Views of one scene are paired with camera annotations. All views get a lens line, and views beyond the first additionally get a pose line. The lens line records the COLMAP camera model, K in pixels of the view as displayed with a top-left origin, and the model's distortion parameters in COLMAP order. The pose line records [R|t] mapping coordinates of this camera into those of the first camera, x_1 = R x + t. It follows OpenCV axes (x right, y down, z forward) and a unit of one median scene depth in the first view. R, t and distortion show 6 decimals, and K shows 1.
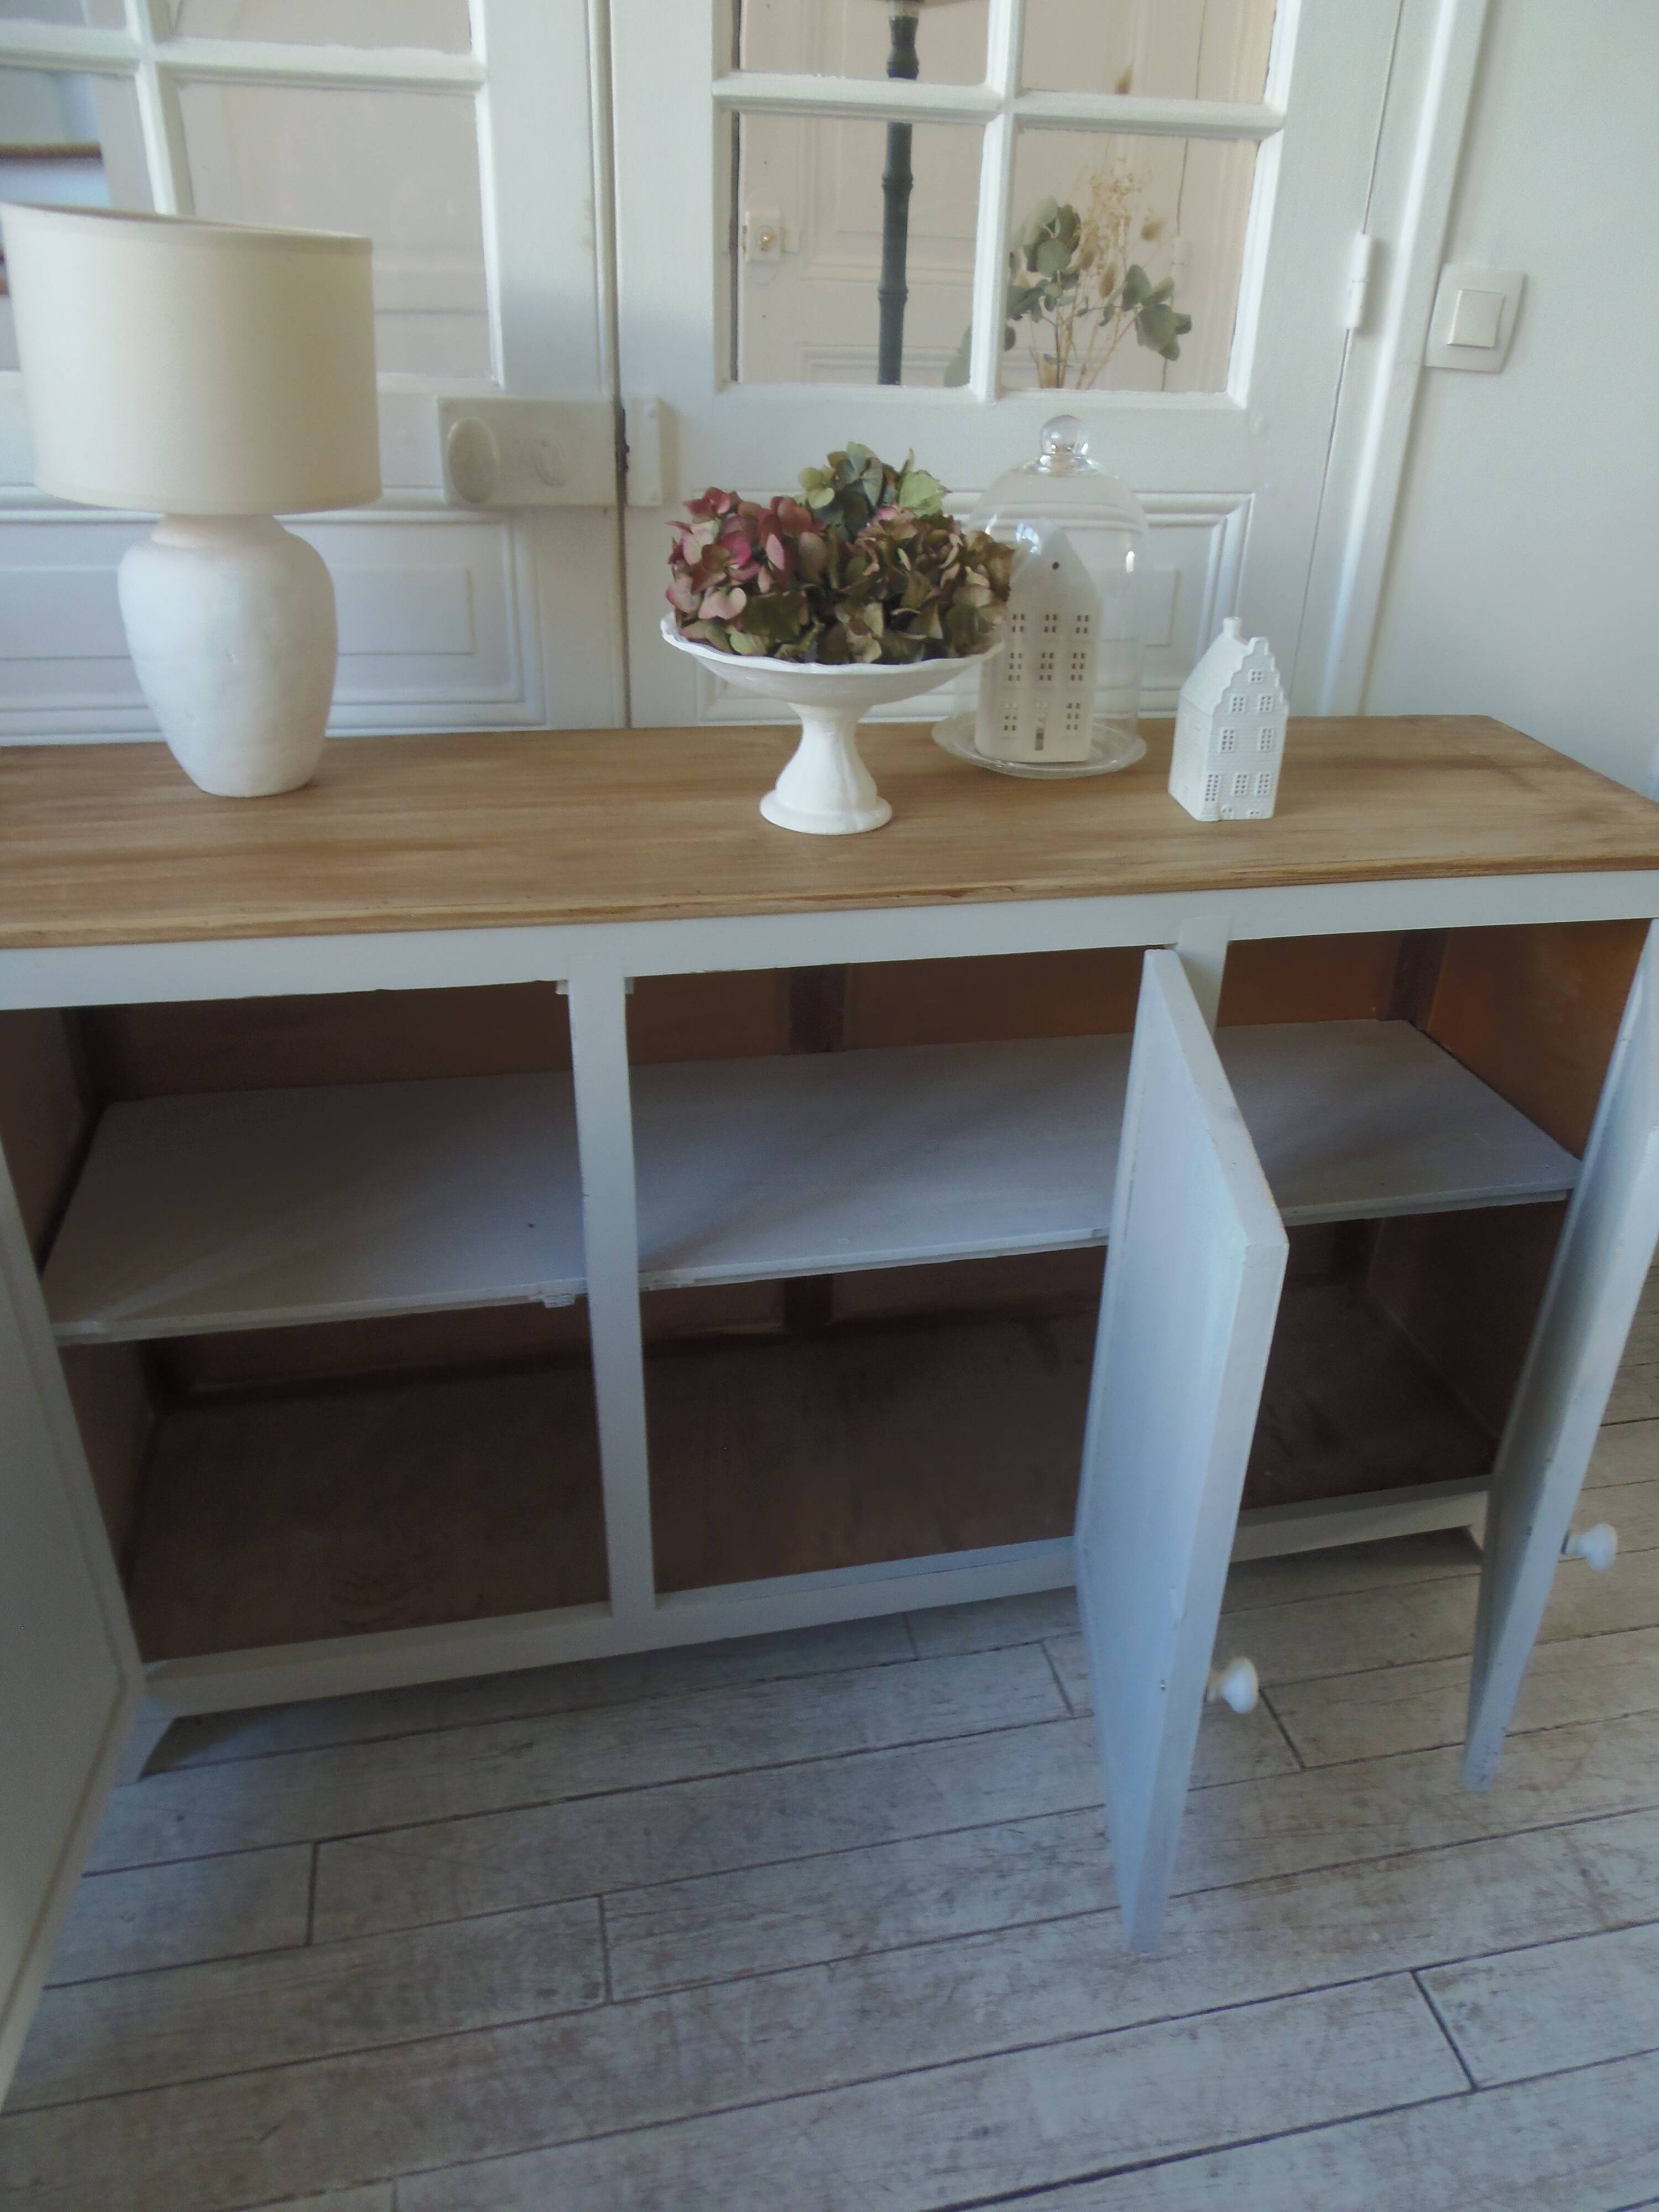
lens RADIAL K [[1603.9, 0, 878.6], [0, 1603.9, 1137.4], [0, 0, 1]] dist [-0.010017, -0.006953]
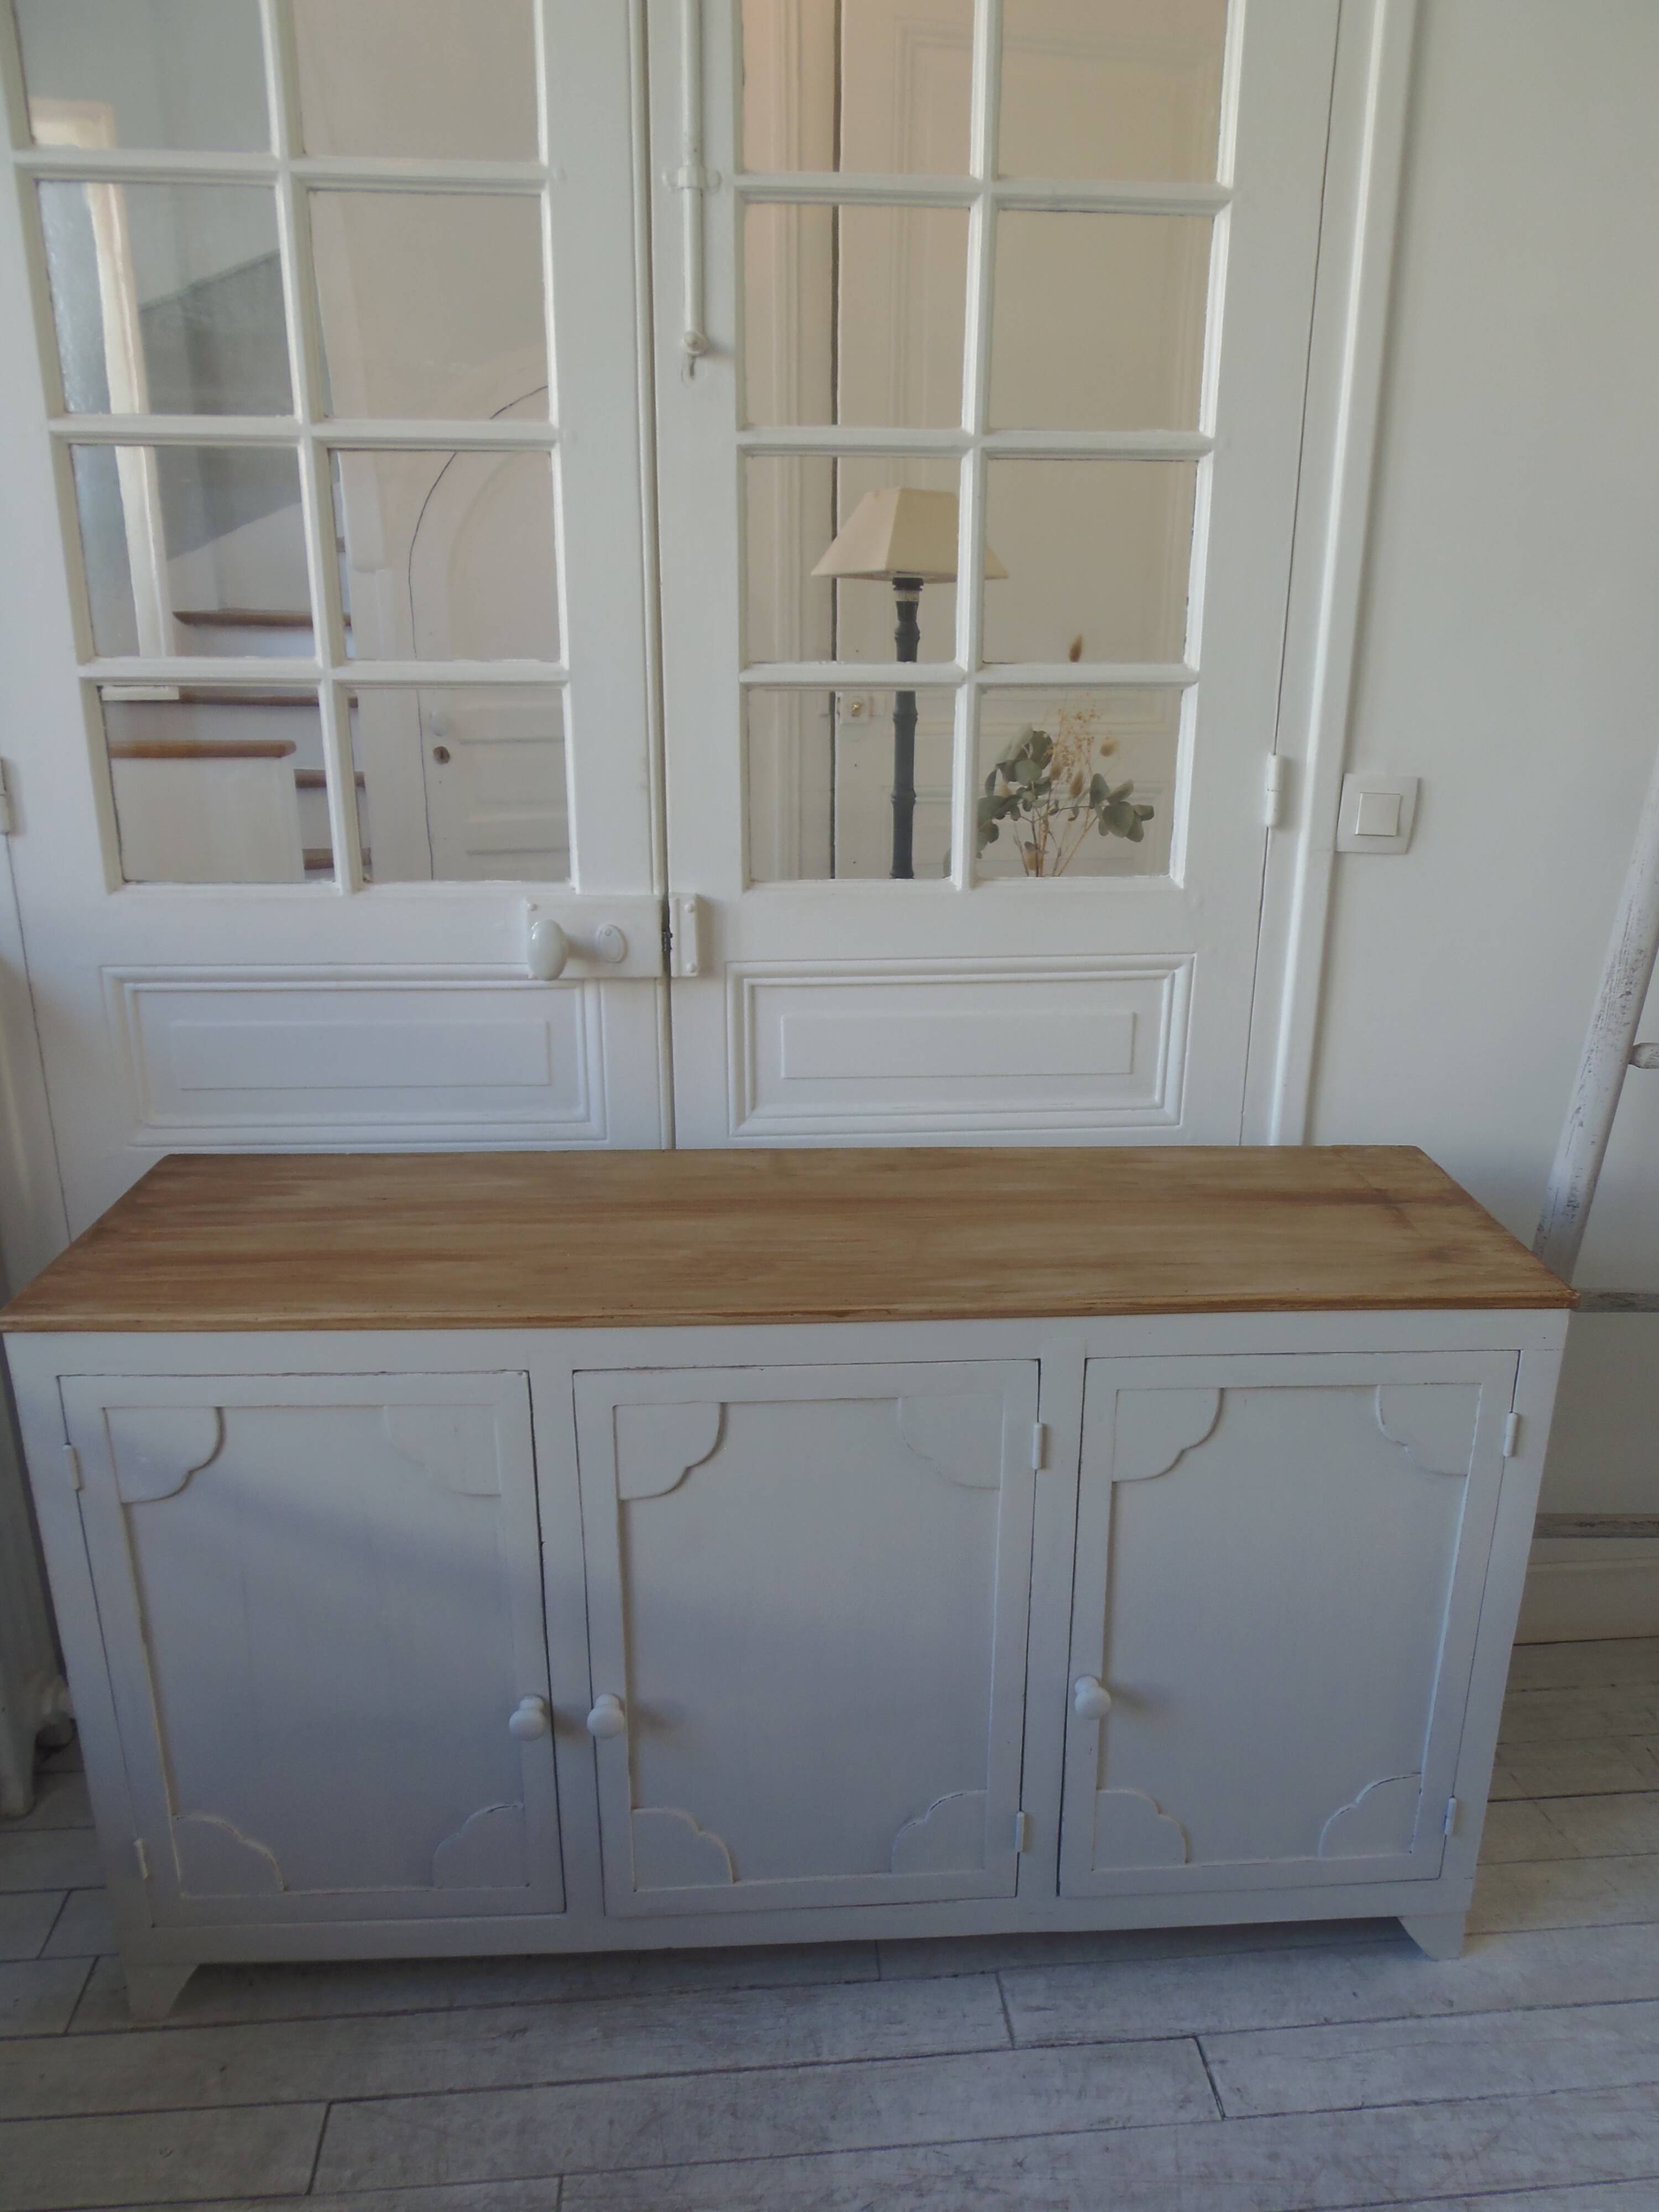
lens RADIAL K [[1603.9, 0, 860.0], [0, 1603.9, 1129.8], [0, 0, 1]] dist [-0.010017, -0.006953]
pose [[0.991164, 0.012081, -0.132094, 0.173671], [-0.036654, 0.982013, -0.185220, -0.049925], [0.127481, 0.188425, 0.973779, -0.206764]]
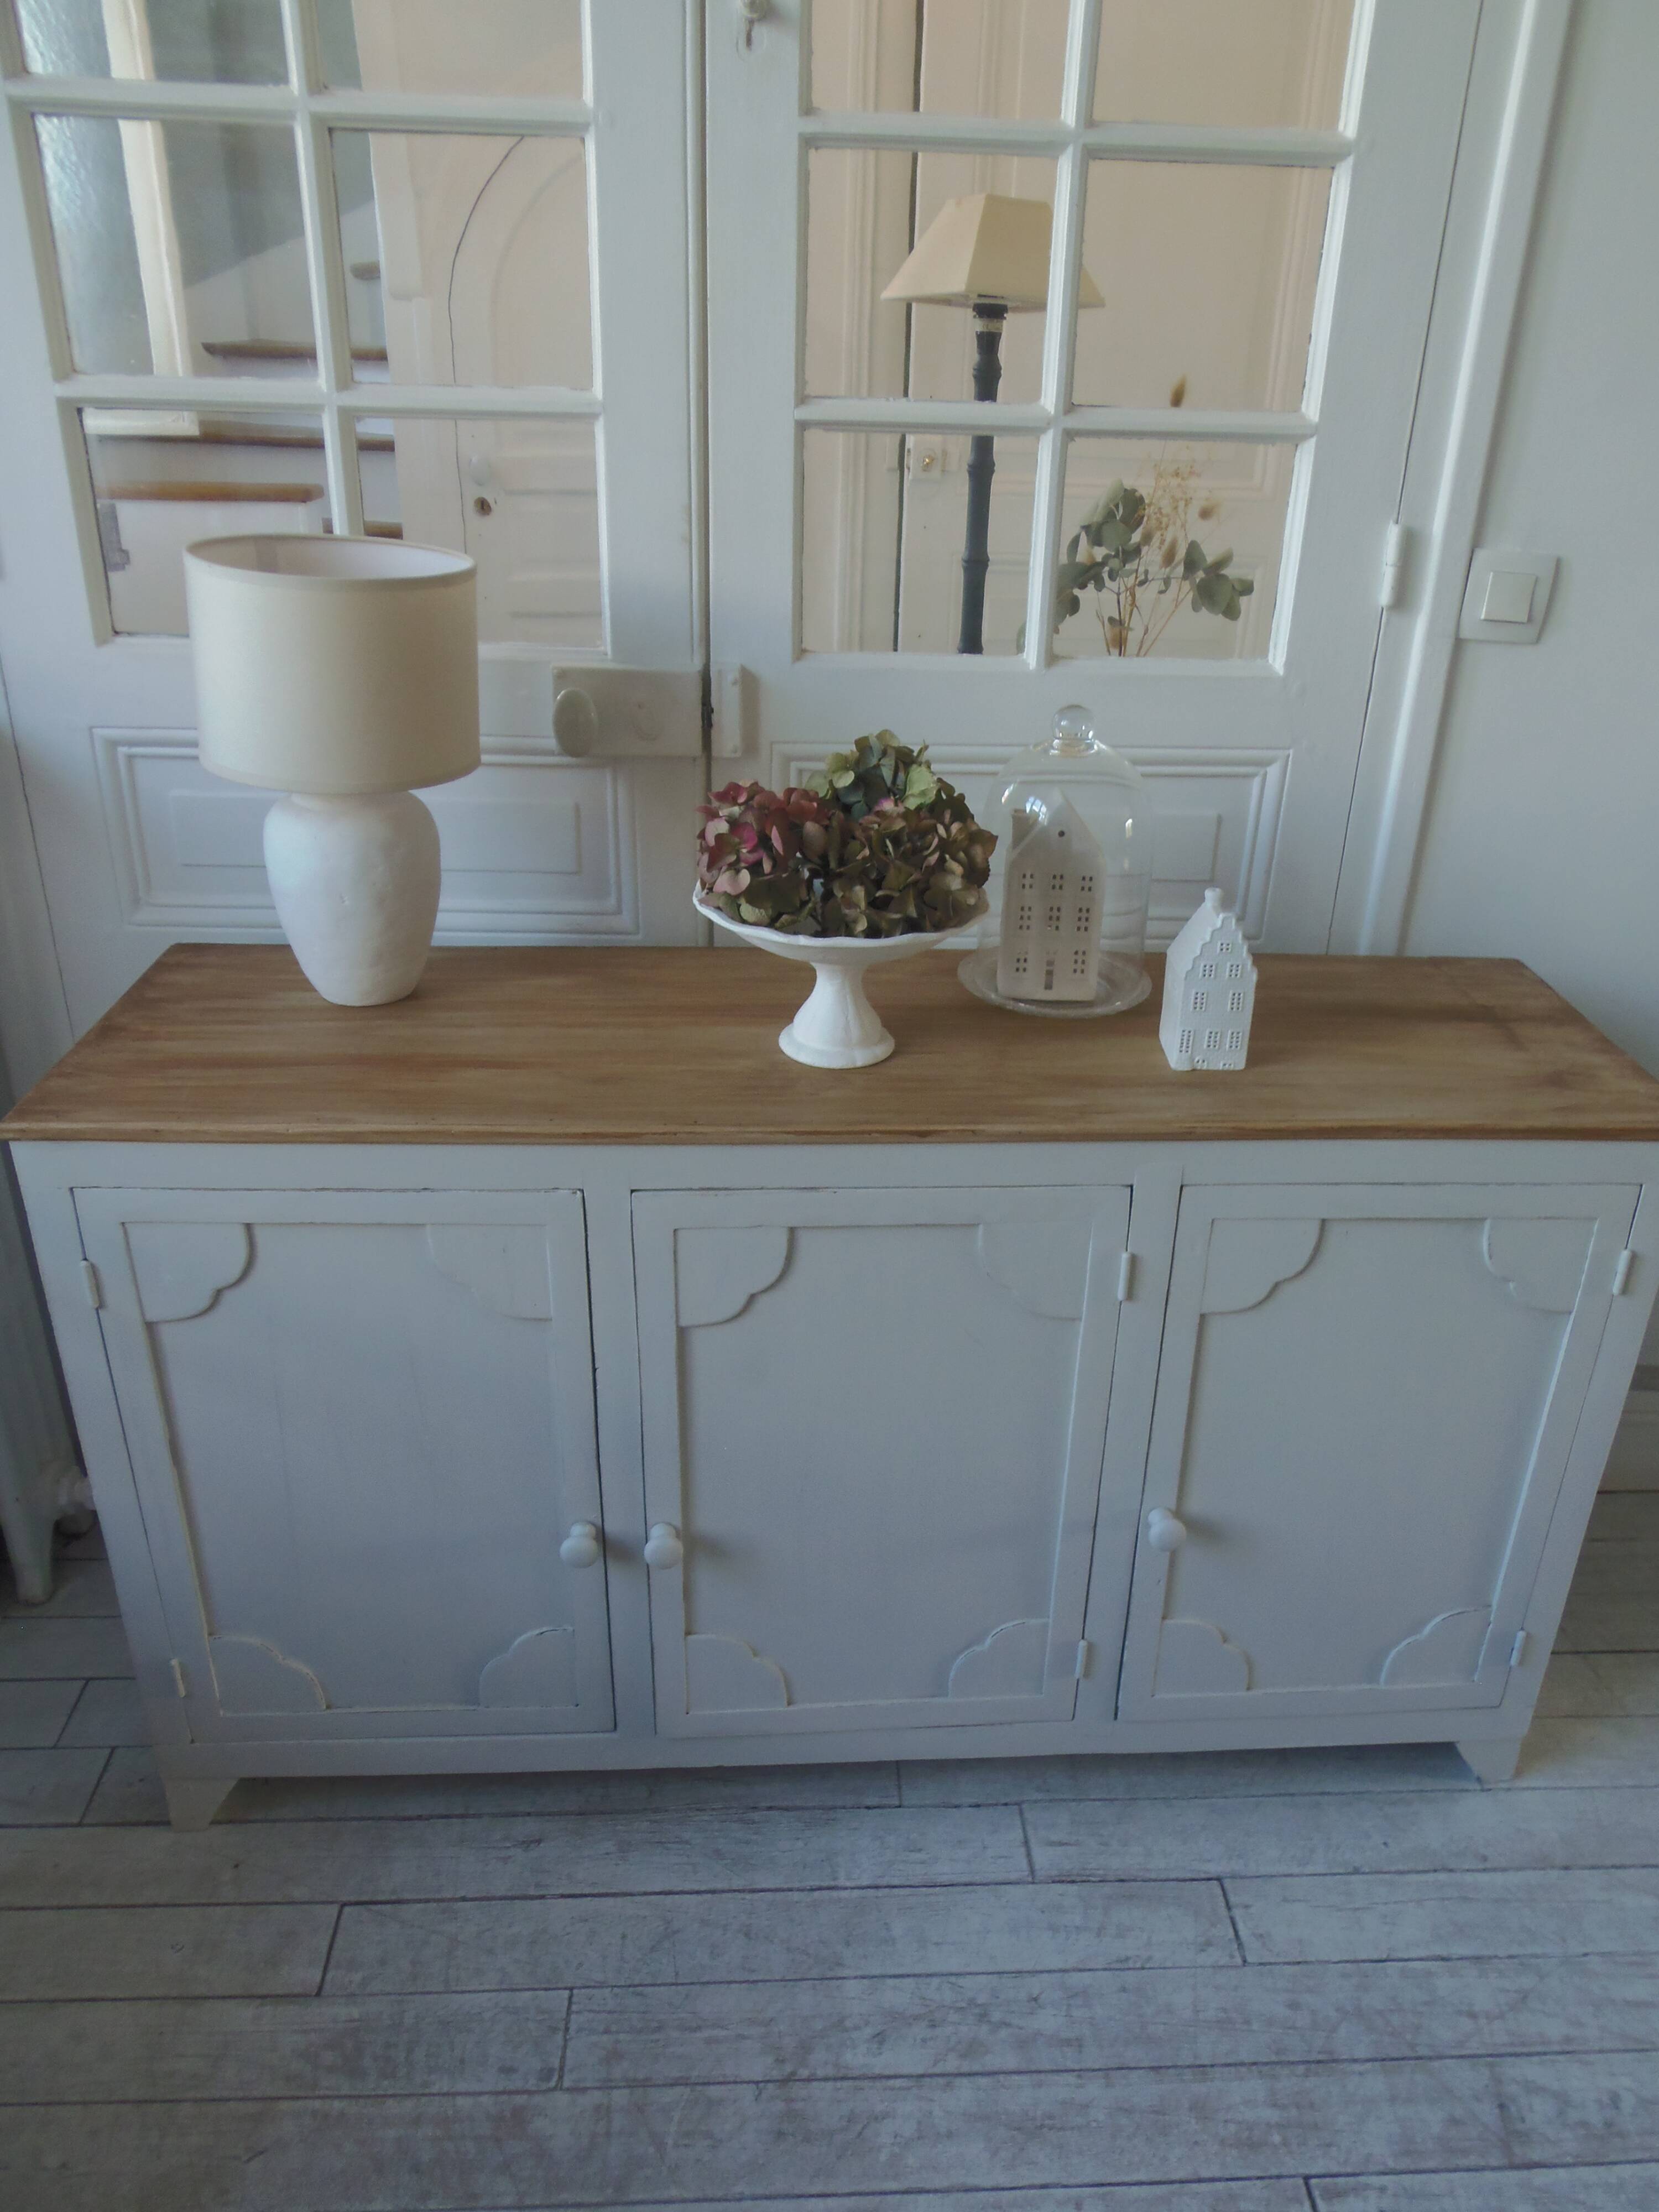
lens RADIAL K [[1603.9, 0, 869.8], [0, 1603.9, 1128.0], [0, 0, 1]] dist [-0.010017, -0.006953]
pose [[0.985890, 0.065997, -0.153835, 0.163401], [-0.075010, 0.995745, -0.053536, -0.081651], [0.149648, 0.064319, 0.986645, -0.111019]]
